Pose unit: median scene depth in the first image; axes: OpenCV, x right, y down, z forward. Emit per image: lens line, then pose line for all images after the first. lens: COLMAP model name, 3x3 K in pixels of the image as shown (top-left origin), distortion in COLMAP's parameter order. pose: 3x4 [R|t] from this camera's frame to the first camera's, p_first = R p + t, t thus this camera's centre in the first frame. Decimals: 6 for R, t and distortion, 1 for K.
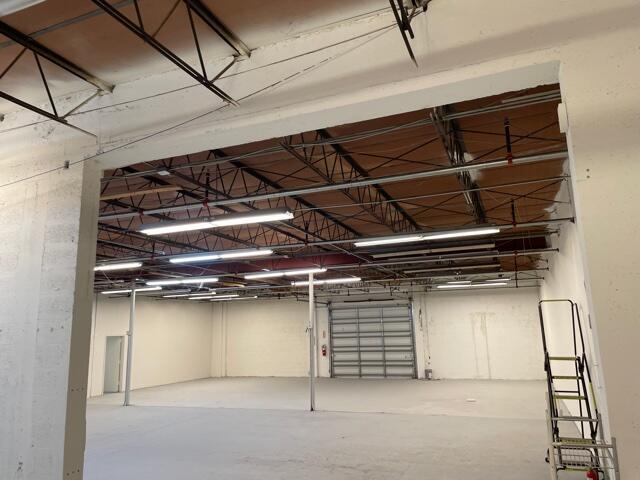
lens RADIAL K [[484.8, 0, 317.0], [0, 484.8, 236.0], [0, 0, 1]] dist [0.097355, -0.123084]
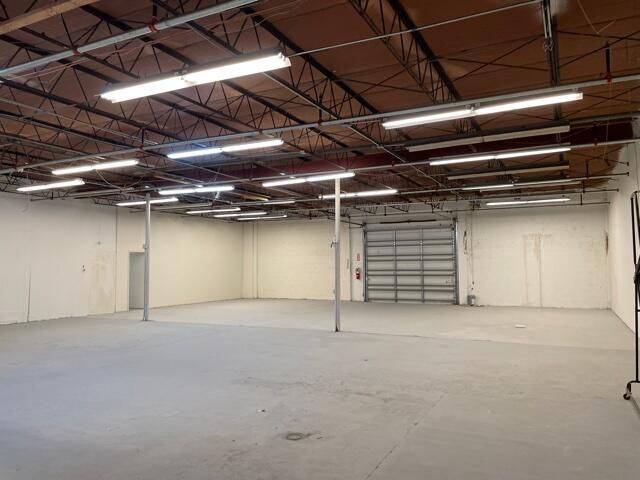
lens RADIAL K [[484.8, 0, 317.0], [0, 484.8, 236.0], [0, 0, 1]] dist [0.097355, -0.123084]
pose [[0.996018, 0.014212, -0.088014, 0.018457], [-0.001960, 0.990465, 0.137748, 0.036337], [0.089132, -0.137027, 0.986549, 0.084112]]
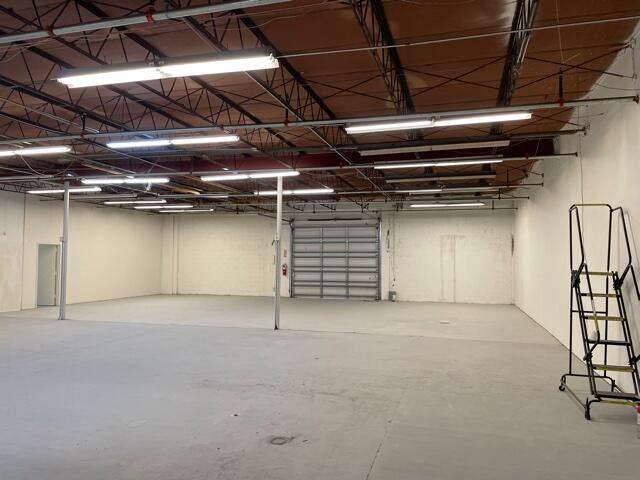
lens RADIAL K [[484.8, 0, 317.0], [0, 484.8, 236.0], [0, 0, 1]] dist [0.097355, -0.123084]
pose [[0.994592, 0.038646, 0.096403, -0.017166], [-0.052501, 0.987949, 0.145605, 0.032044], [-0.089614, -0.149879, 0.984635, 0.083320]]
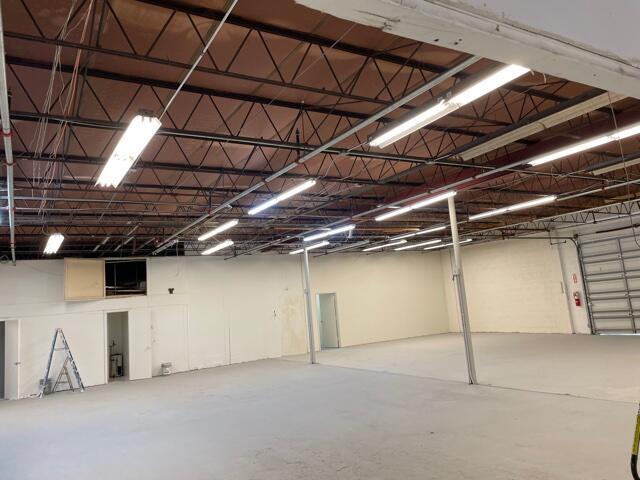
lens RADIAL K [[484.8, 0, 317.0], [0, 484.8, 236.0], [0, 0, 1]] dist [0.097355, -0.123084]
pose [[0.802020, -0.124311, -0.584218, 0.161699], [0.179063, 0.983156, 0.036621, 0.042860], [0.569825, -0.133983, 0.810770, 0.180098]]
